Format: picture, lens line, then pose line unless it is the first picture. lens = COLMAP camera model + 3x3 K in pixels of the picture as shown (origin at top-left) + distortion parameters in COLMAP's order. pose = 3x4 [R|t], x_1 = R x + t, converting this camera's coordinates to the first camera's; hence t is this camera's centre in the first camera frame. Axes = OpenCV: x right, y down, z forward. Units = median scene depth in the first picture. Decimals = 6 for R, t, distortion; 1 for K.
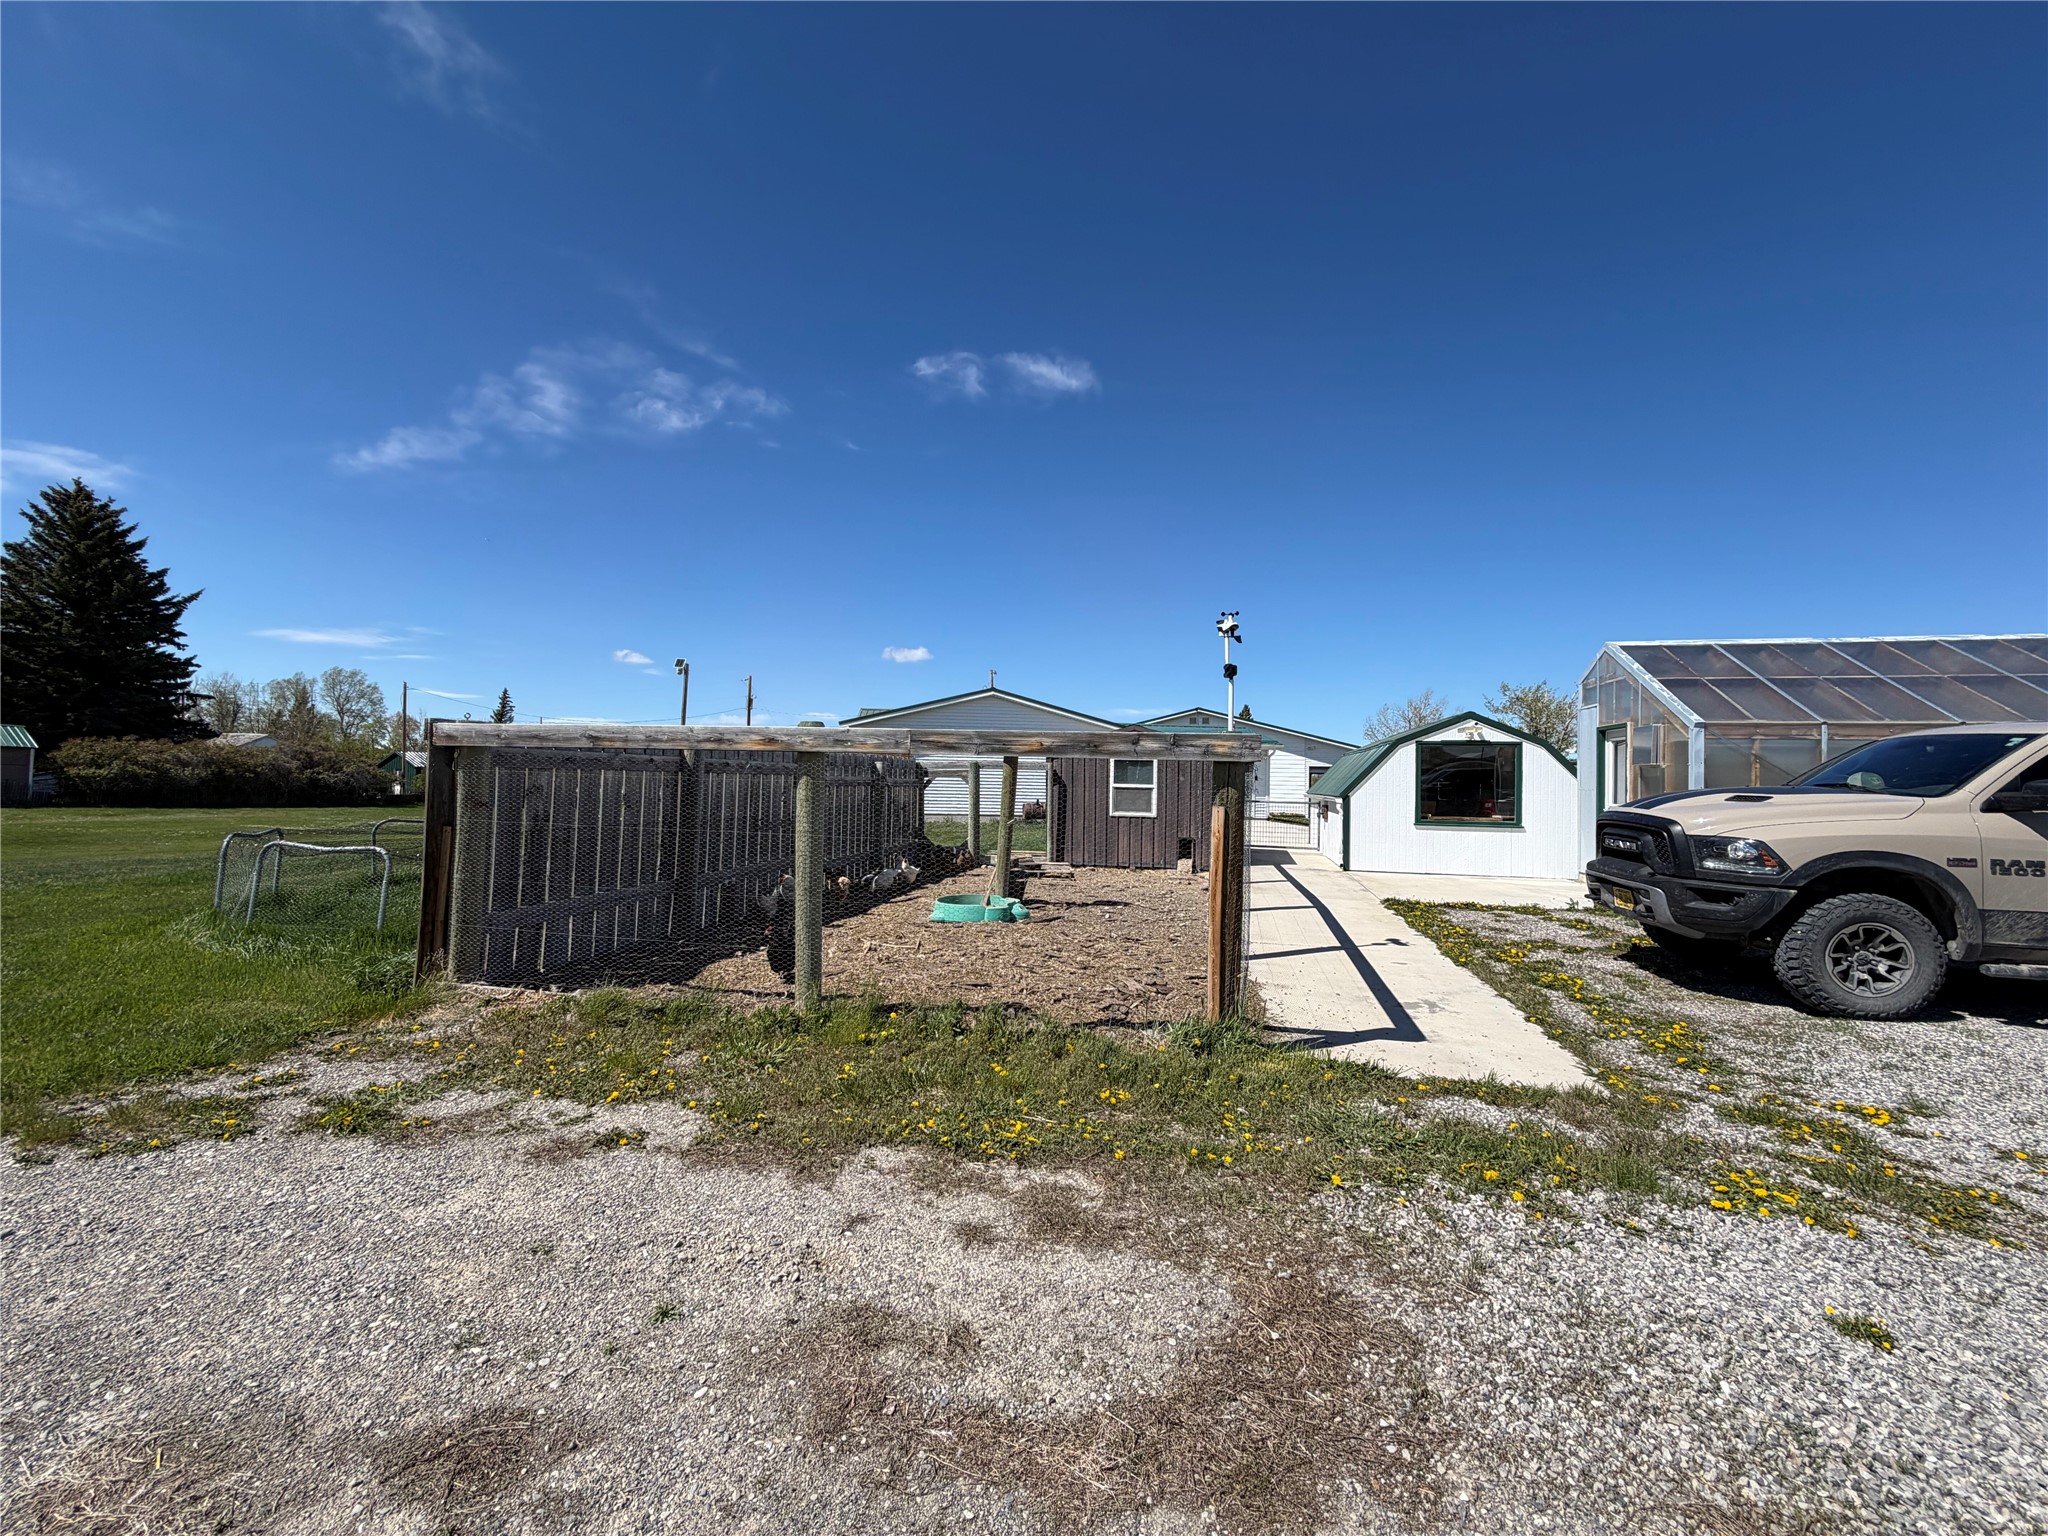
lens RADIAL K [[817.4, 0, 1019.3], [0, 817.4, 759.9], [0, 0, 1]] dist [0.000123, 0.000959]
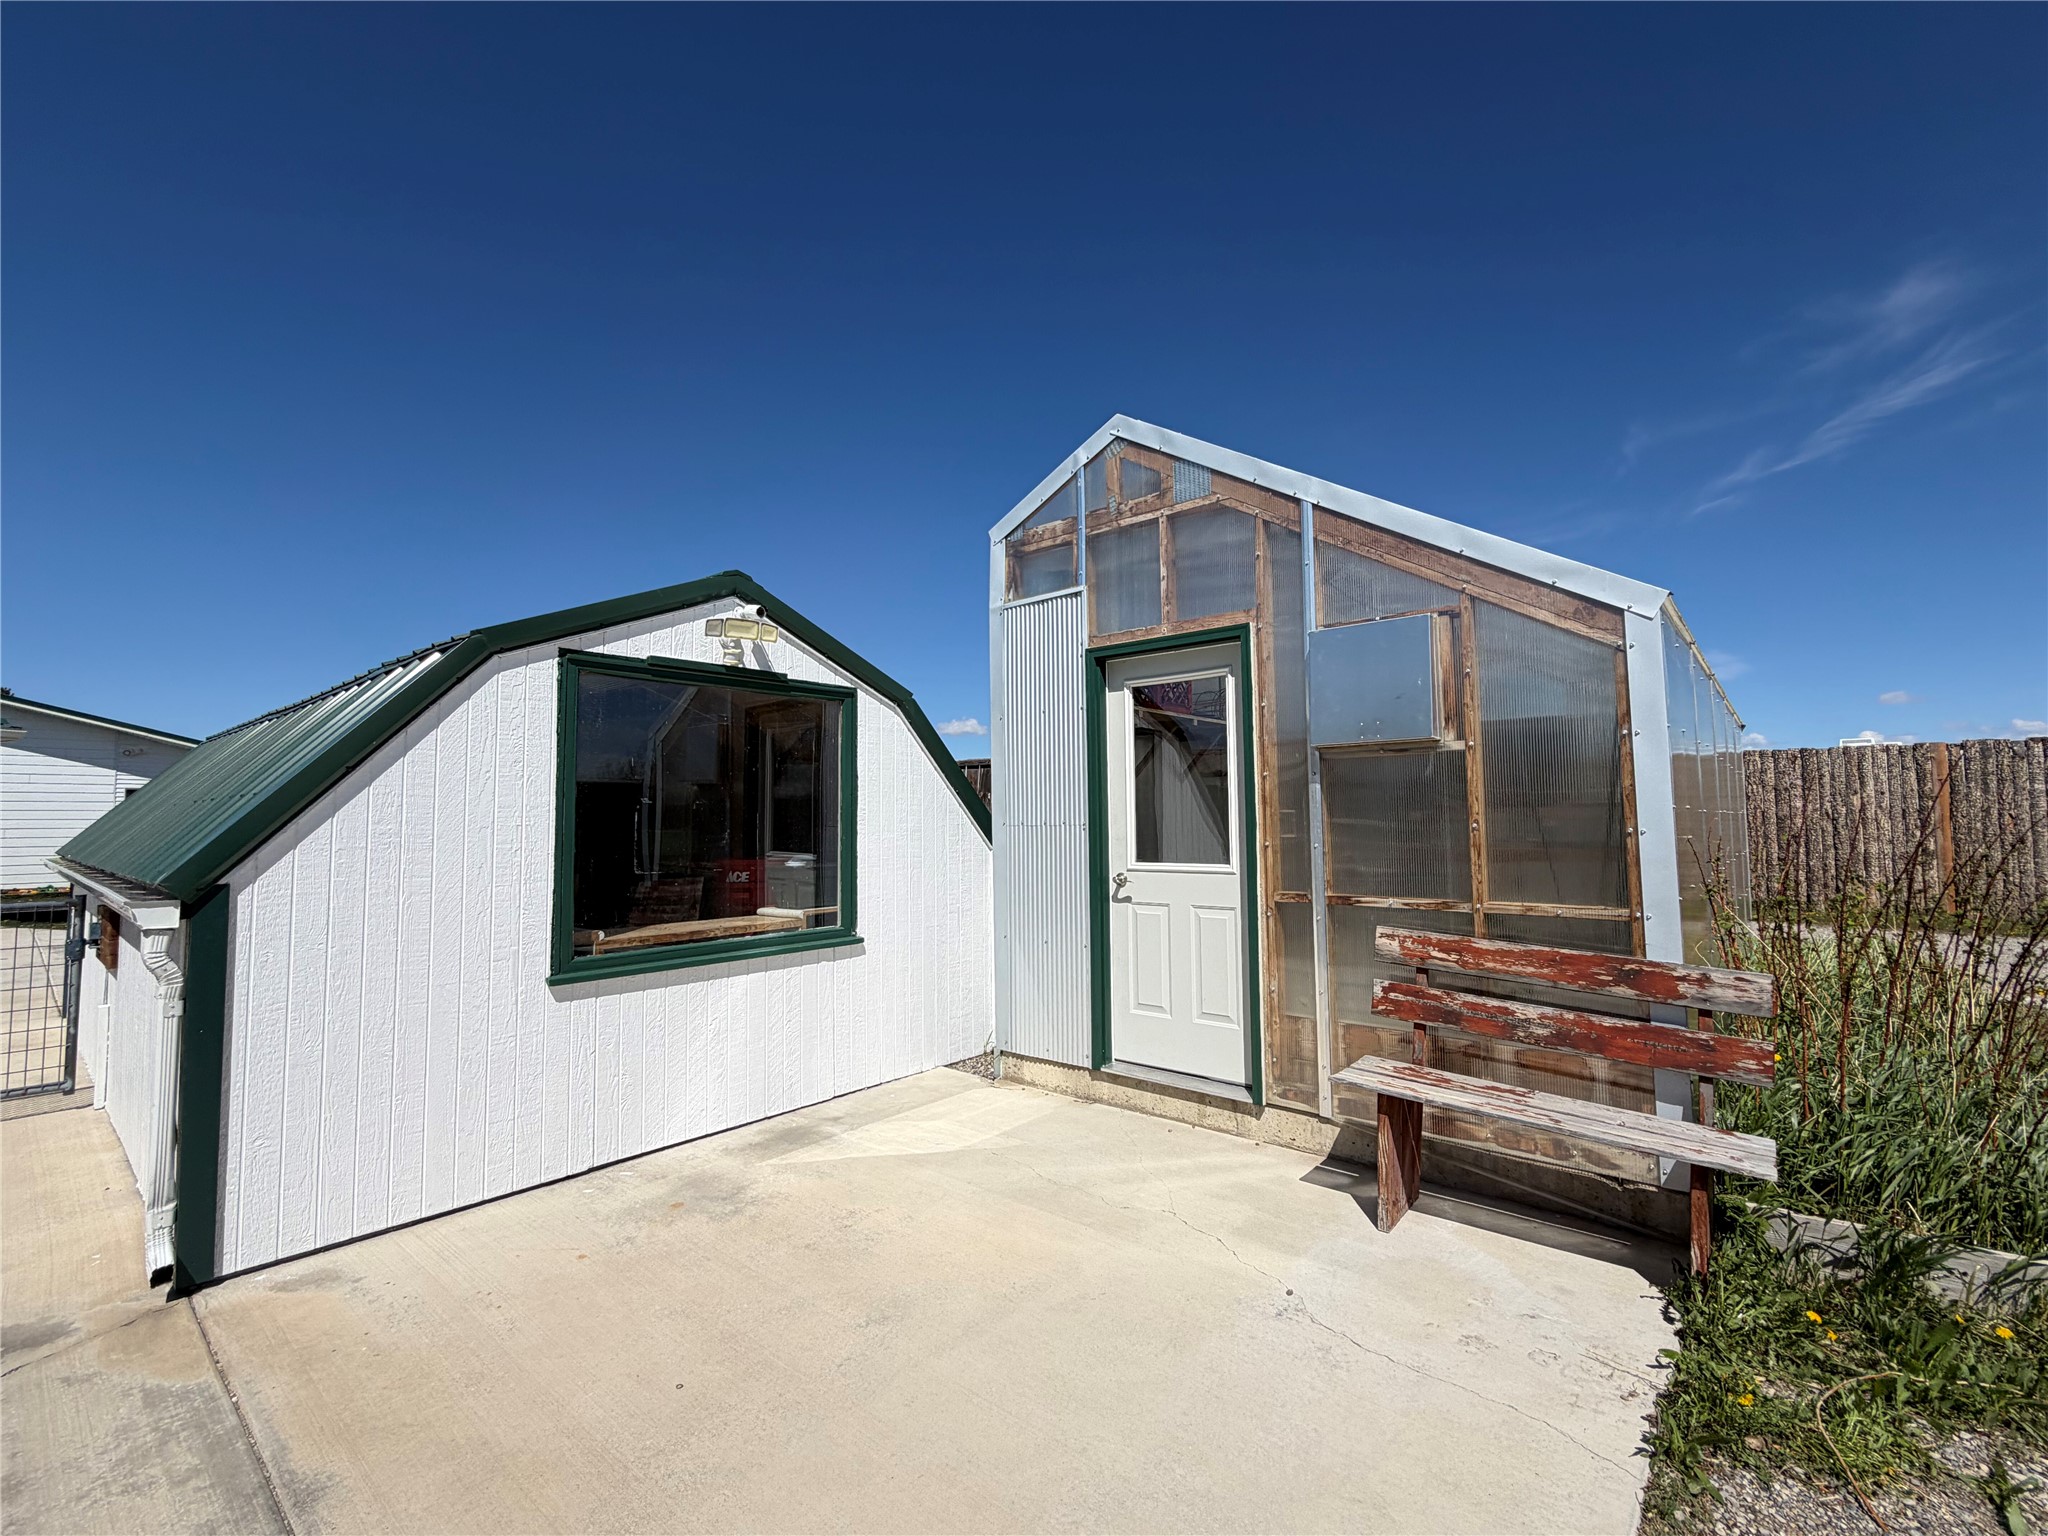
lens RADIAL K [[902.5, 0, 1024.0], [0, 902.5, 768.0], [0, 0, 1]] dist [-0.000073, 0.000038]
pose [[0.446865, 0.029433, 0.894117, 0.305219], [-0.006025, 0.999535, -0.029892, 0.022100], [-0.894581, 0.007971, 0.446834, 0.758463]]
